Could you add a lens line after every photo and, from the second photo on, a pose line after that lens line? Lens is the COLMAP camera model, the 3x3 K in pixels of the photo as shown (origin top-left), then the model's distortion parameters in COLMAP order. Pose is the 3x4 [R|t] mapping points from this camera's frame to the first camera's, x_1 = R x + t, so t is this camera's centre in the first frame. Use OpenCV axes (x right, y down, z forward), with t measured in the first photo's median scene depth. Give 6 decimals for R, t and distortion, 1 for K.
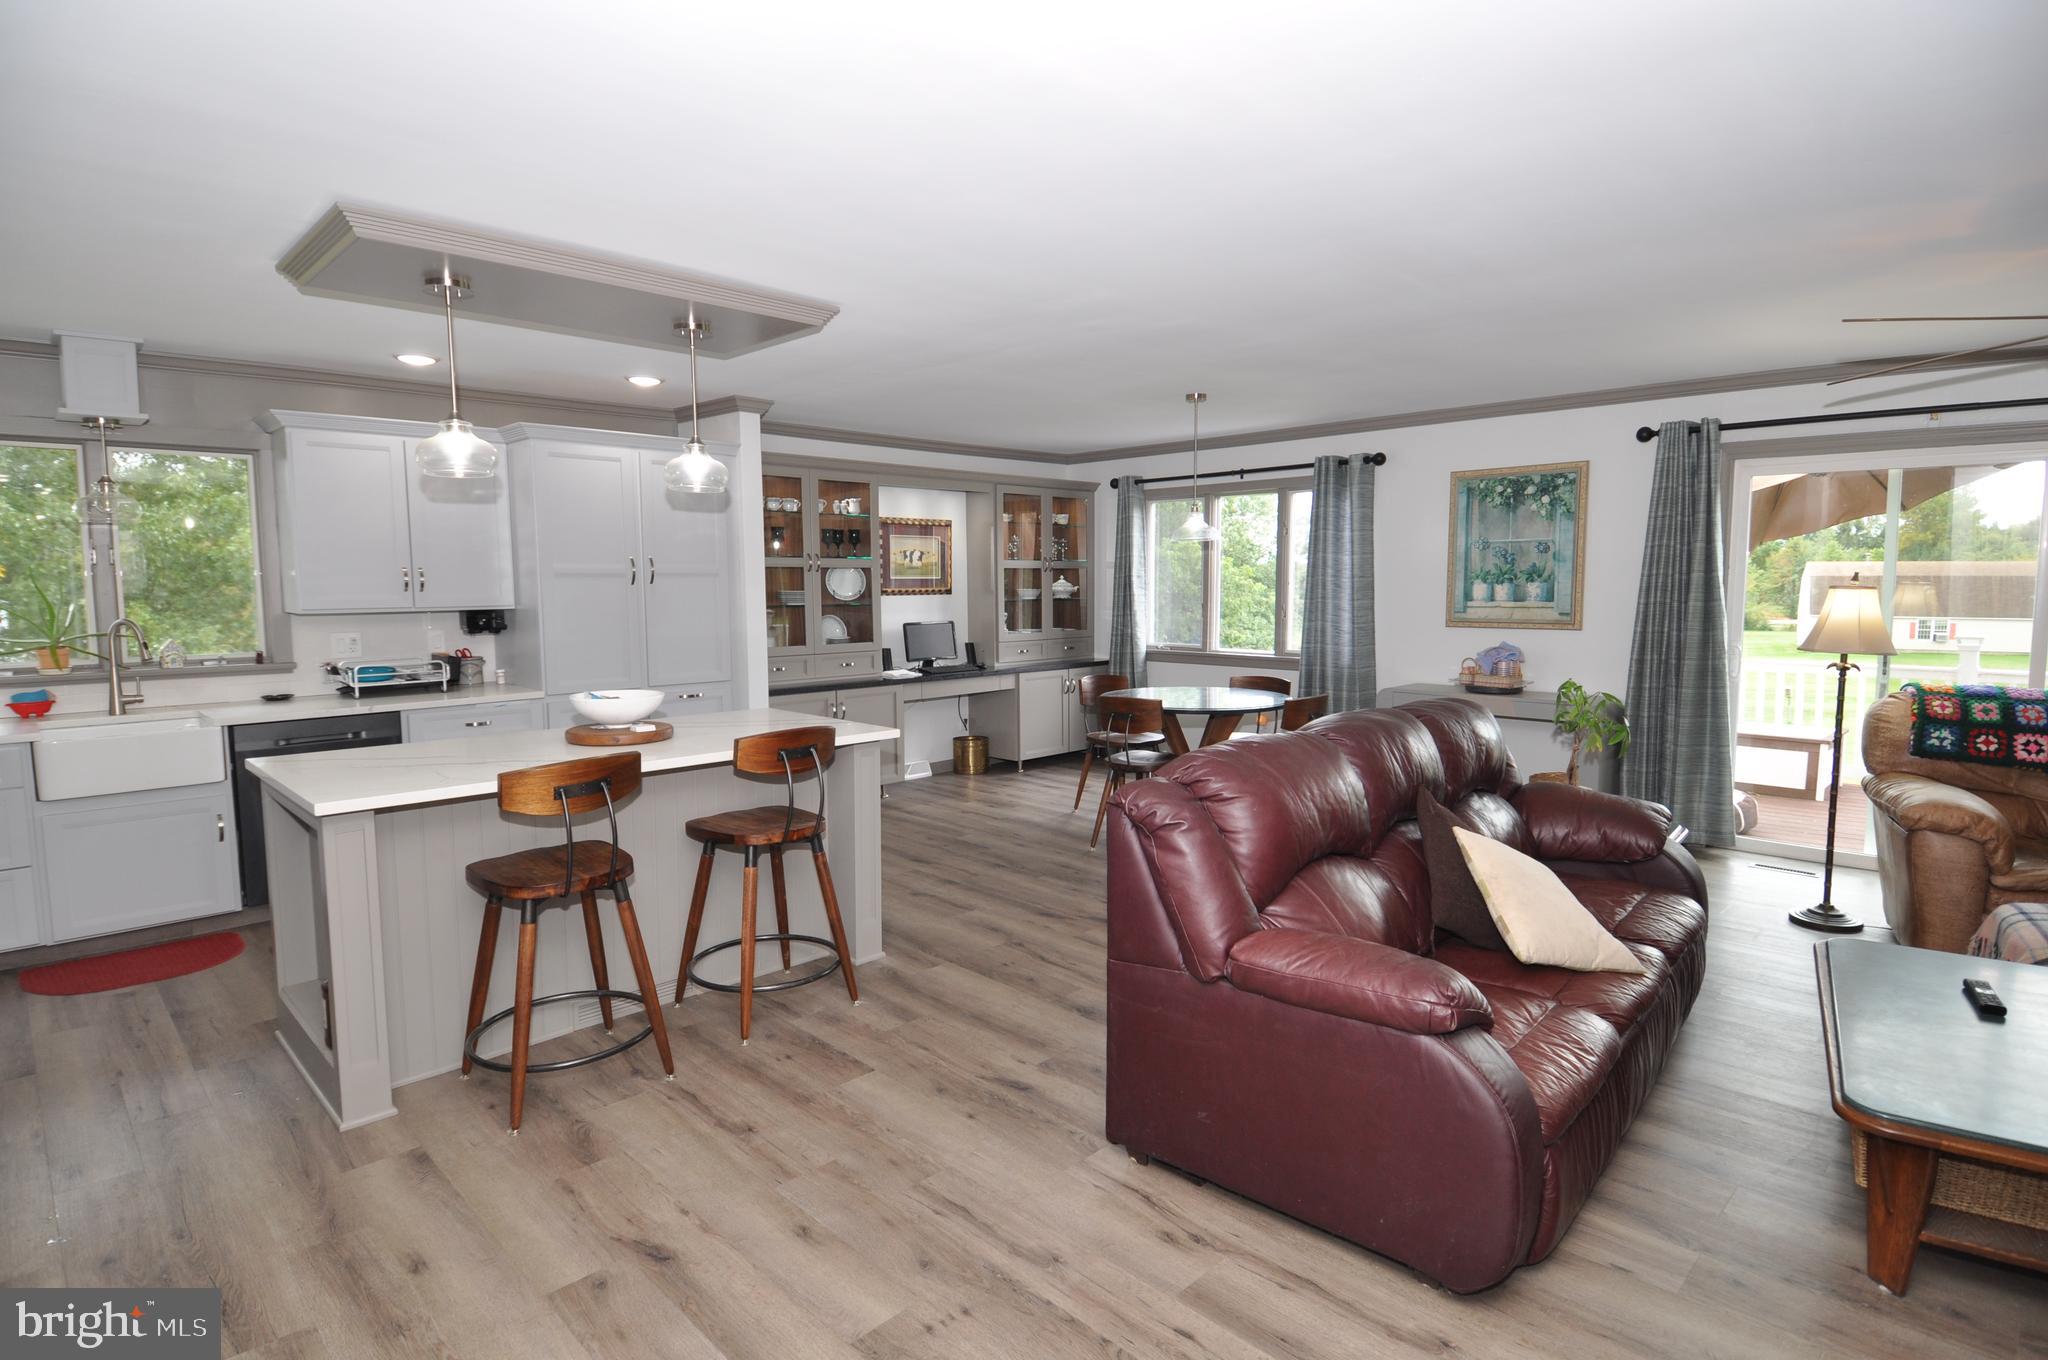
lens RADIAL K [[1044.0, 0, 1020.5], [0, 1044.0, 681.3], [0, 0, 1]] dist [0.052292, -0.054054]
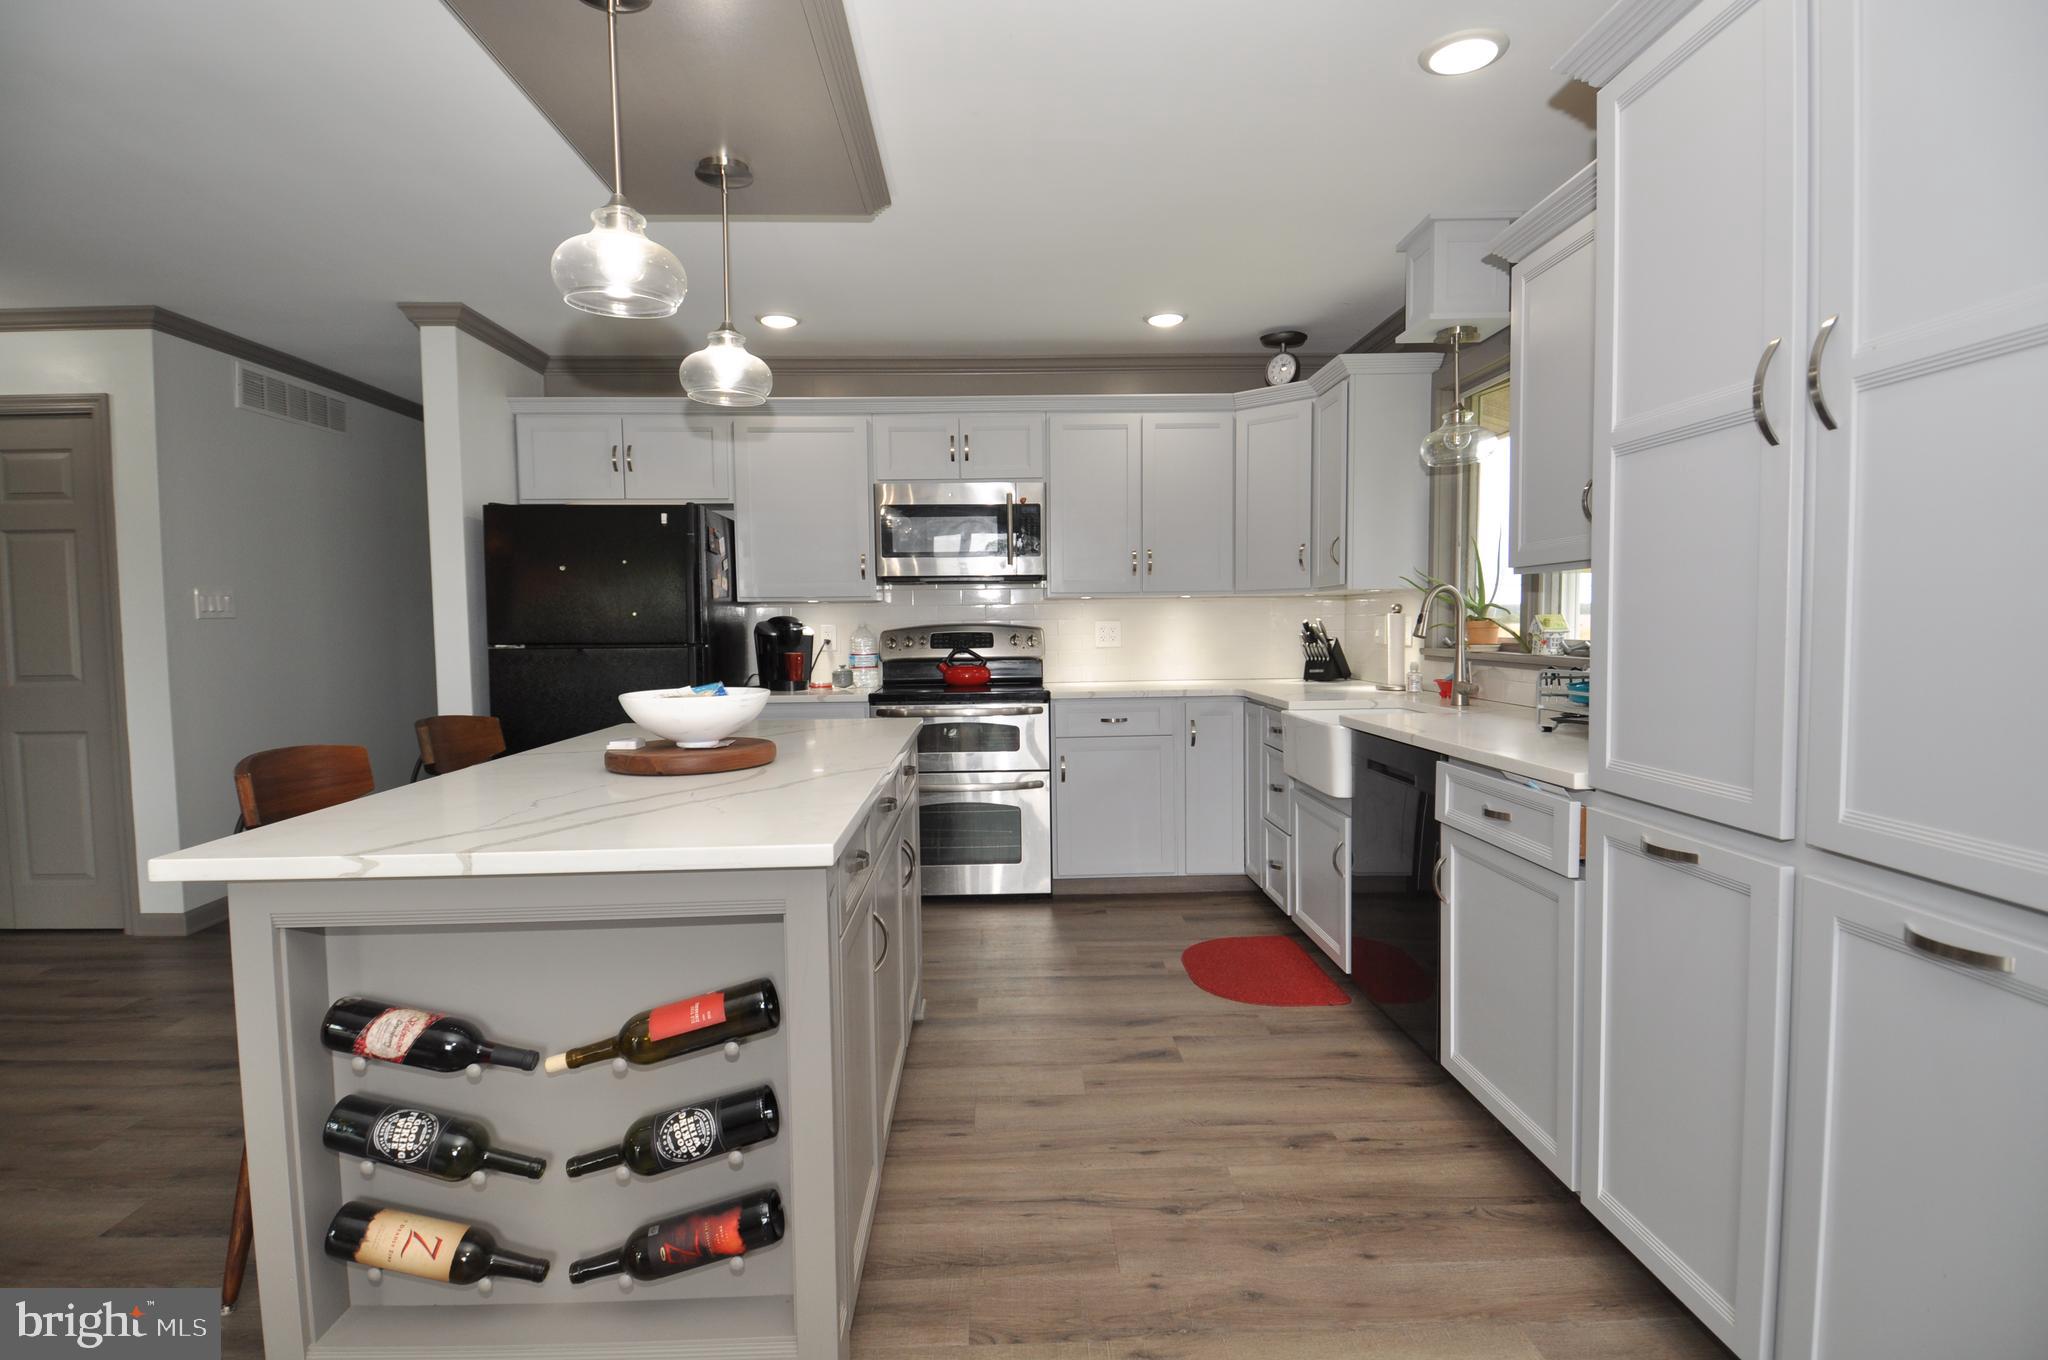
lens RADIAL K [[1049.7, 0, 1024.0], [0, 1049.7, 680.0], [0, 0, 1]] dist [0.043715, -0.052144]
pose [[-0.682576, 0.053085, -0.728884, -0.043574], [-0.056757, 0.990495, 0.125289, -0.057249], [0.728607, 0.126889, -0.673075, 1.071855]]
